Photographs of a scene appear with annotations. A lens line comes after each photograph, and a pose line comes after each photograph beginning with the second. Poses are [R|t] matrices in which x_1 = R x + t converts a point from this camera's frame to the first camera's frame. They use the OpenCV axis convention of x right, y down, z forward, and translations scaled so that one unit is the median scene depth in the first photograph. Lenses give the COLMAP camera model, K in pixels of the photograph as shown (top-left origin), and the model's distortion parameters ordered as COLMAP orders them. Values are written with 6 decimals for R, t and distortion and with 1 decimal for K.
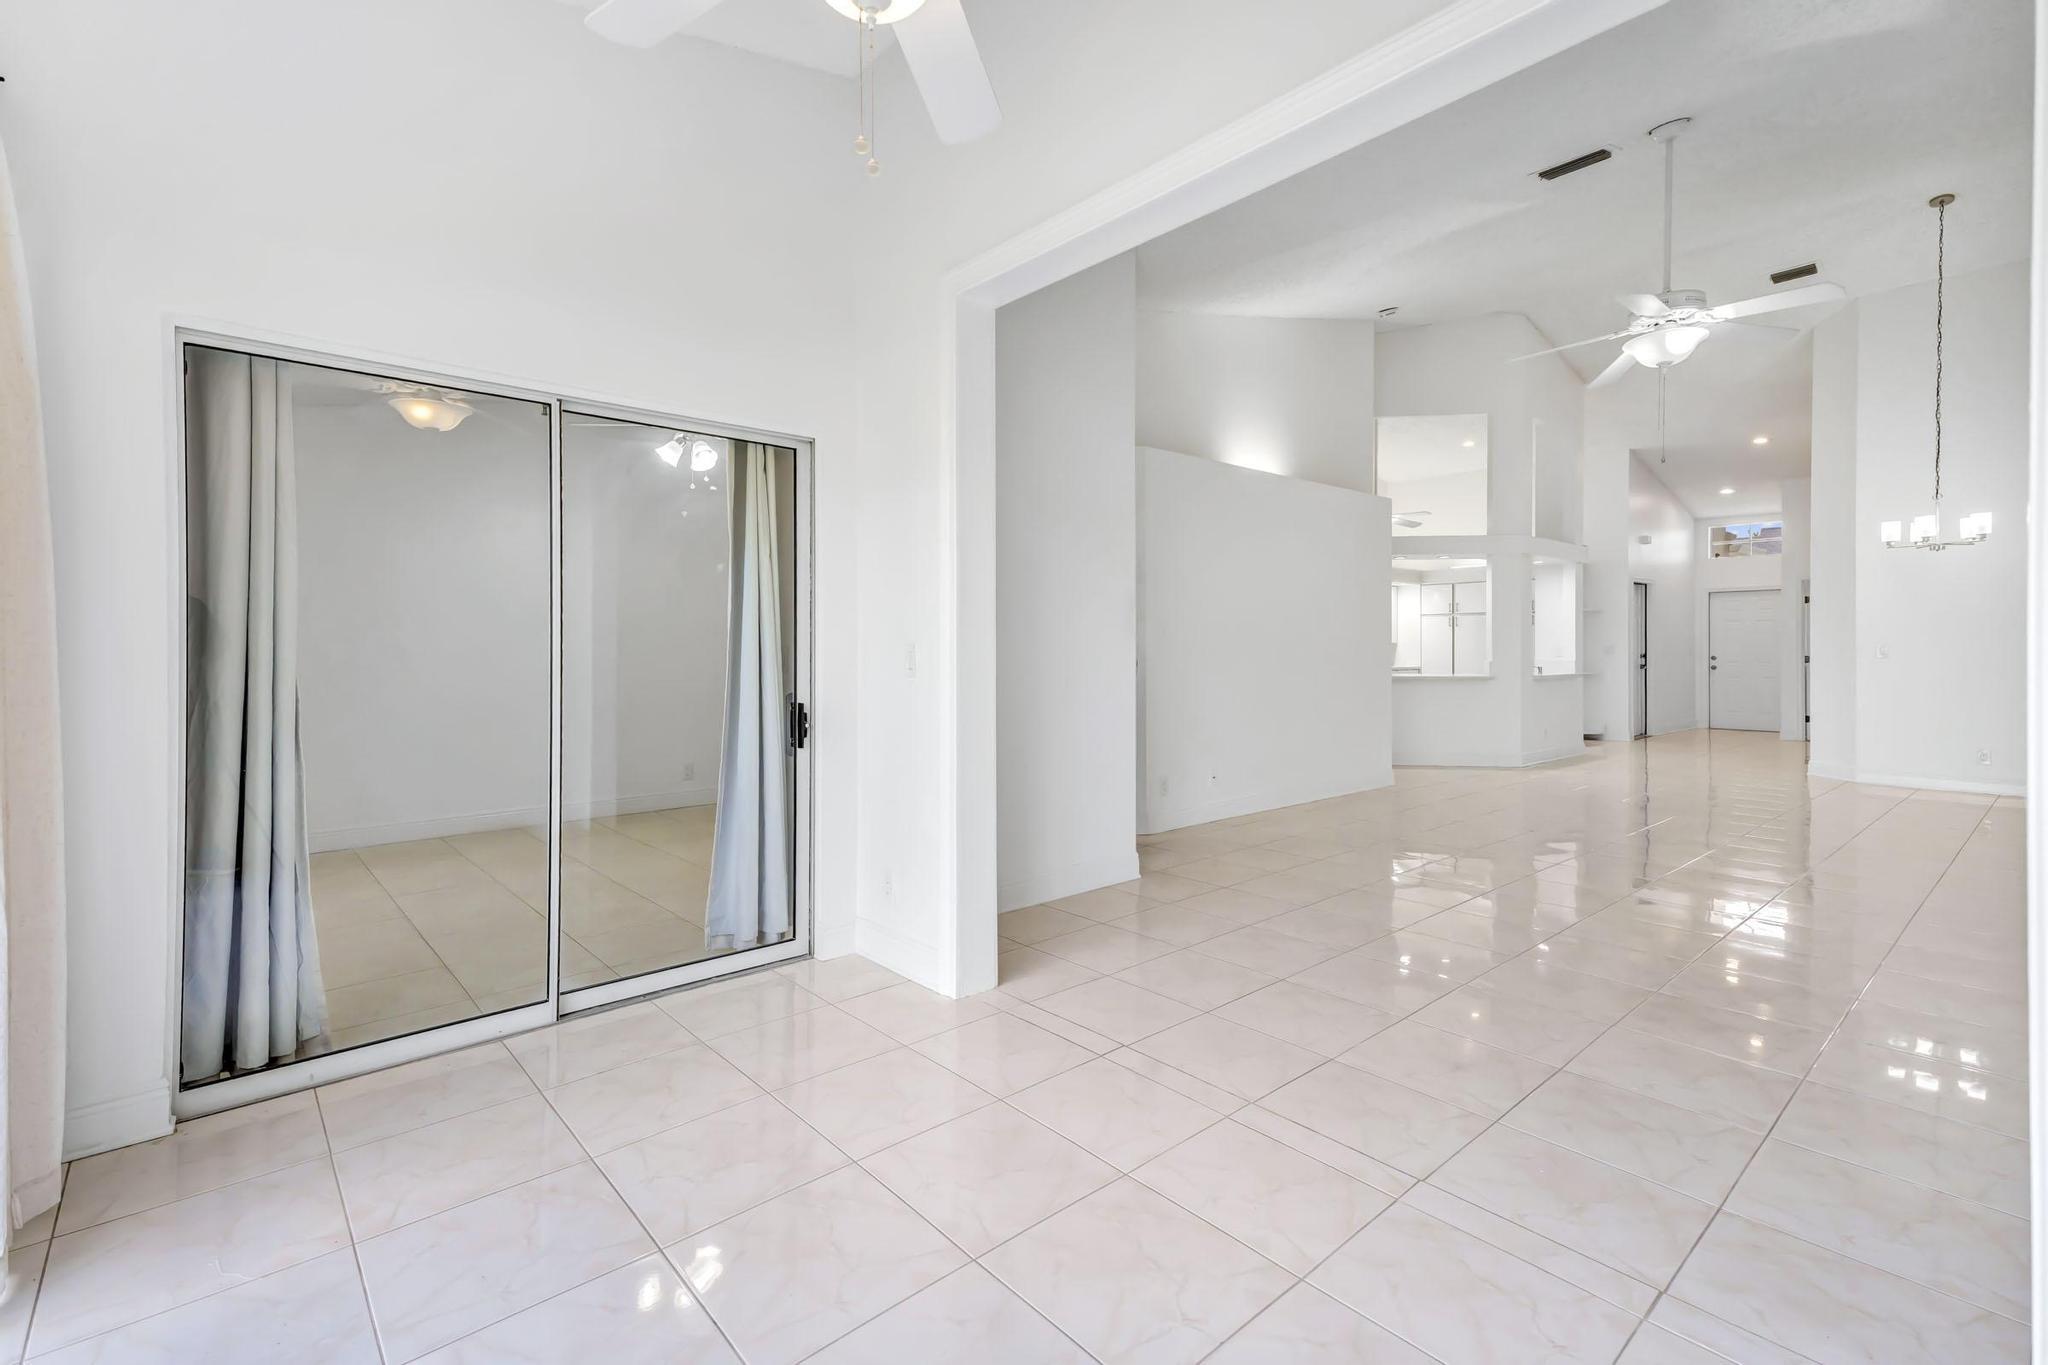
lens RADIAL K [[901.9, 0, 1031.1], [0, 901.9, 655.5], [0, 0, 1]] dist [0.007280, -0.000675]
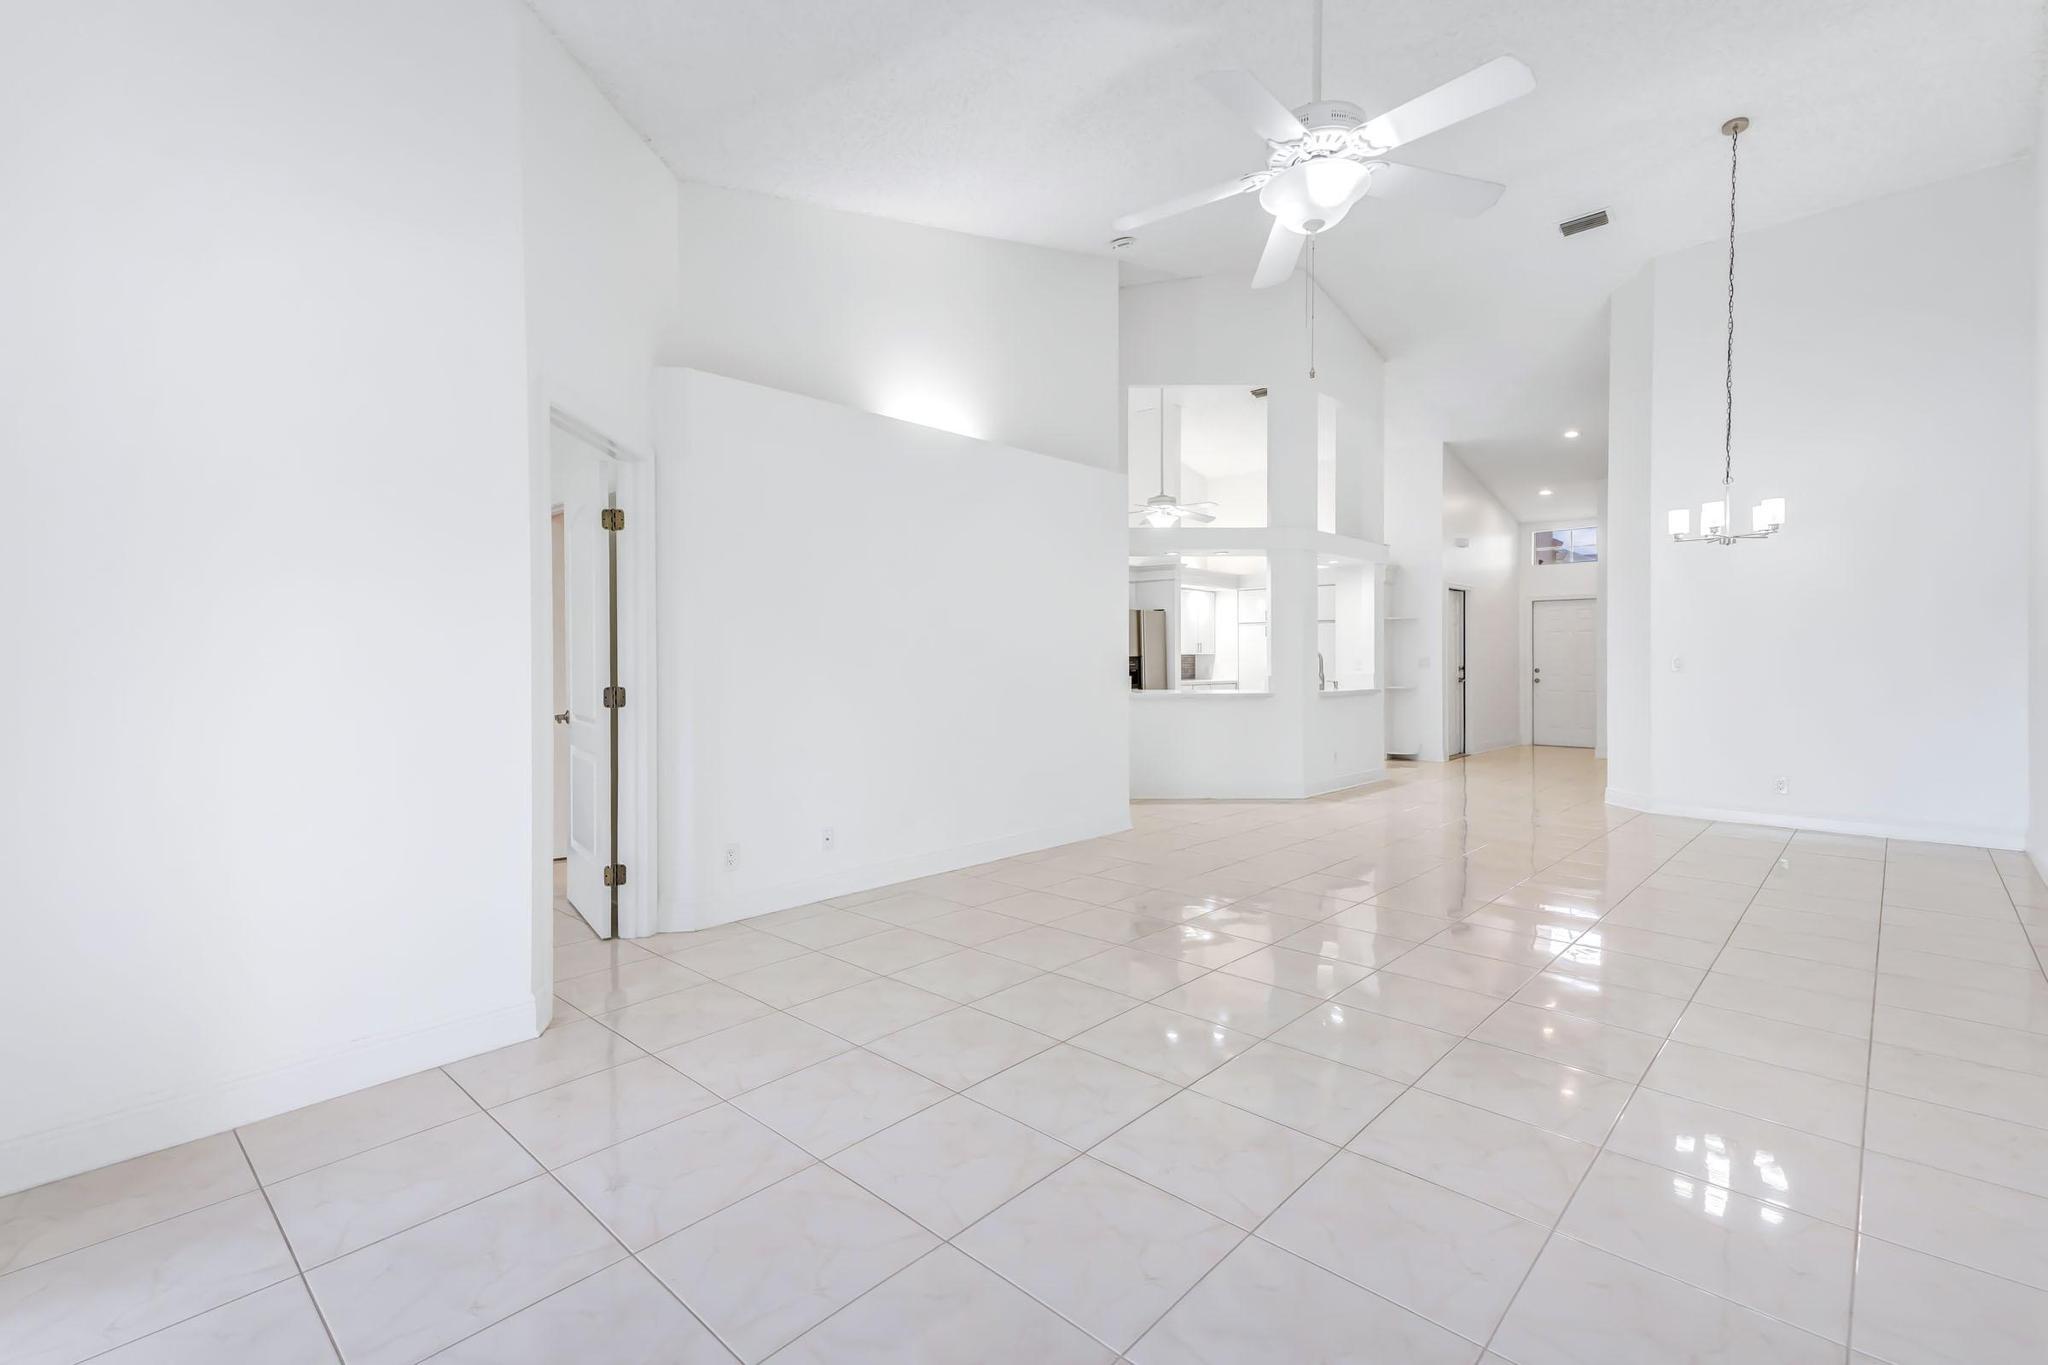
lens RADIAL K [[947.1, 0, 1015.9], [0, 947.1, 667.5], [0, 0, 1]] dist [0.014879, -0.000338]
pose [[0.992613, 0.000305, 0.121321, 0.142622], [-0.000383, 1.000000, 0.000623, -0.001467], [-0.121321, -0.000665, 0.992613, 0.122090]]
